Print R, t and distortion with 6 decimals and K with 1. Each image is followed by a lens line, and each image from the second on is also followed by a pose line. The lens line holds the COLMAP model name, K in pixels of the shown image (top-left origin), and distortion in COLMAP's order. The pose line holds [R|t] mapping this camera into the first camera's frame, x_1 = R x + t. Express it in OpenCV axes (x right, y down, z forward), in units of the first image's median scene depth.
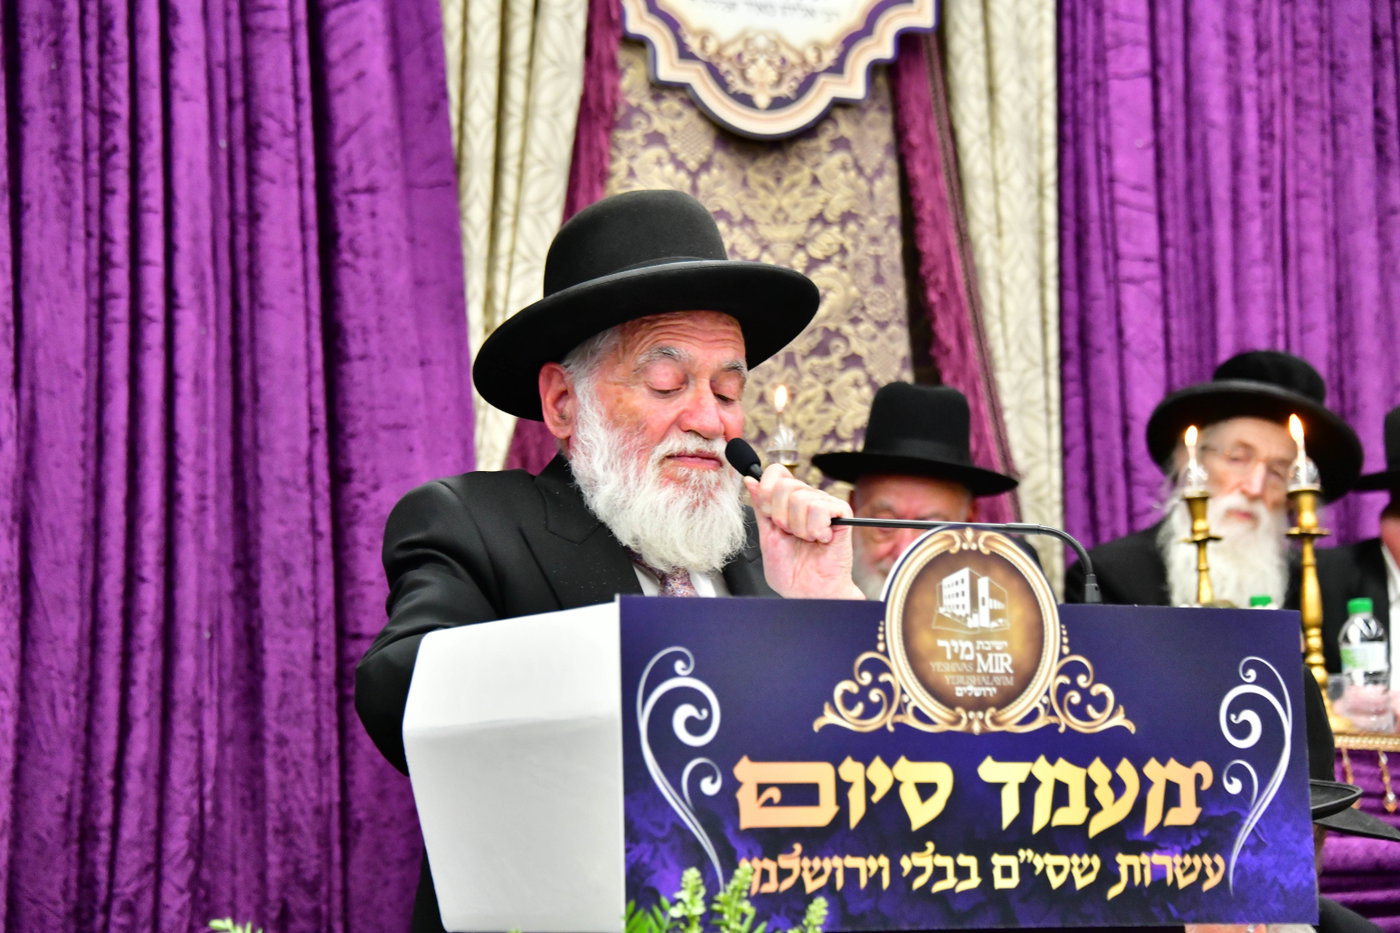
lens RADIAL K [[3769.1, 0, 761.2], [0, 3769.1, 445.6], [0, 0, 1]] dist [0.942580, 0.000000]
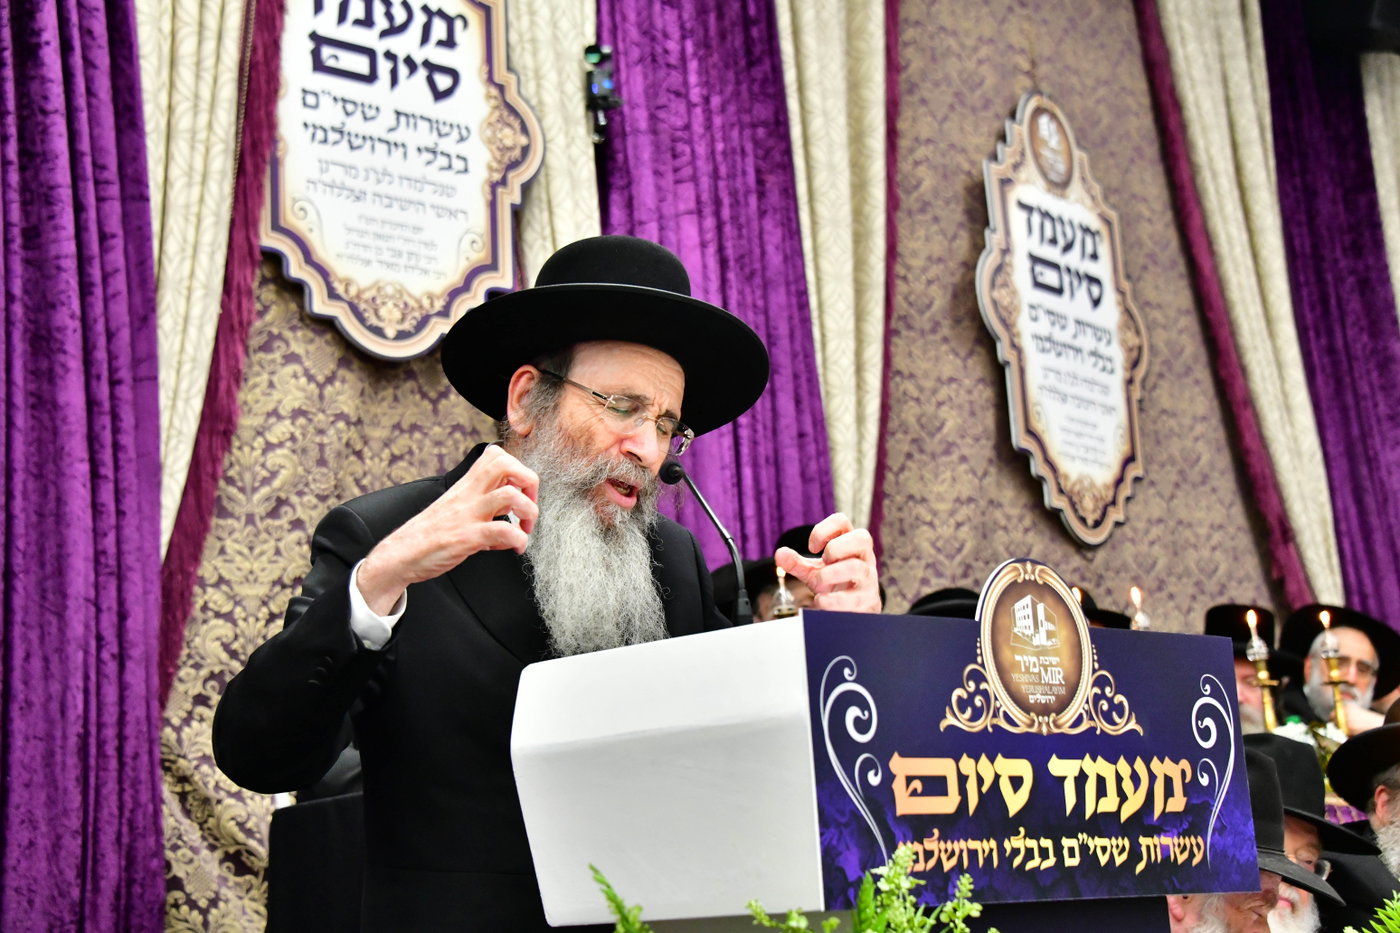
lens RADIAL K [[2420.4, 0, 710.0], [0, 2420.4, 485.2], [0, 0, 1]] dist [0.405348, 0.000000]
pose [[0.966664, 0.009838, 0.255859, -0.236788], [0.007767, 0.997675, -0.067709, 0.048889], [-0.255931, 0.067439, 0.964340, 0.288535]]
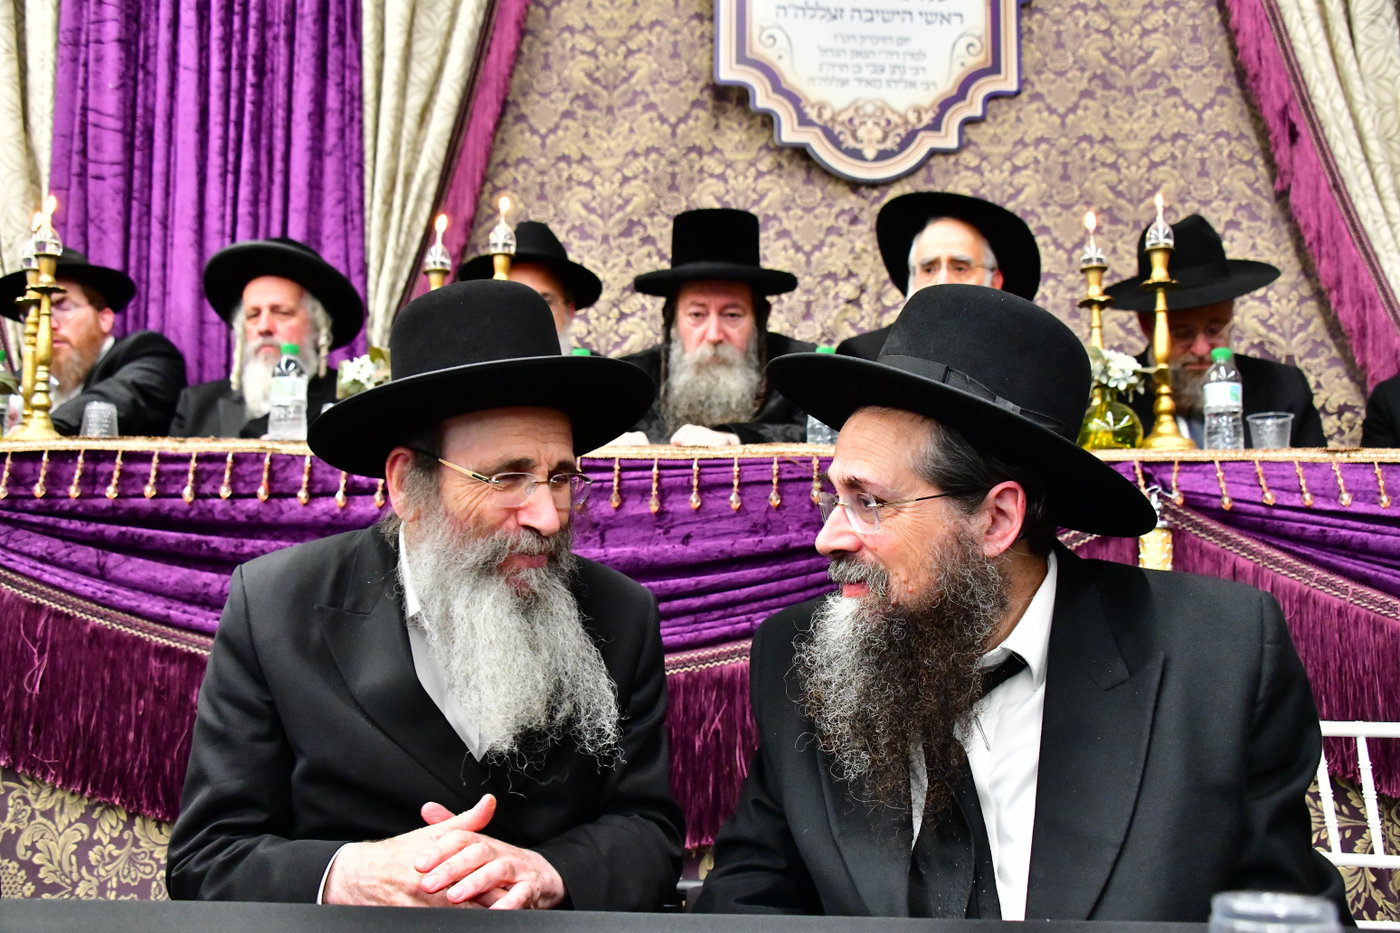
lens RADIAL K [[1331.5, 0, 703.8], [0, 1331.5, 484.7], [0, 0, 1]] dist [-0.023854, 0.000000]
pose [[0.820109, -0.024702, -0.571674, 1.315506], [0.047752, 0.998537, 0.025358, 0.172485], [0.570212, -0.048095, 0.820089, 1.552167]]
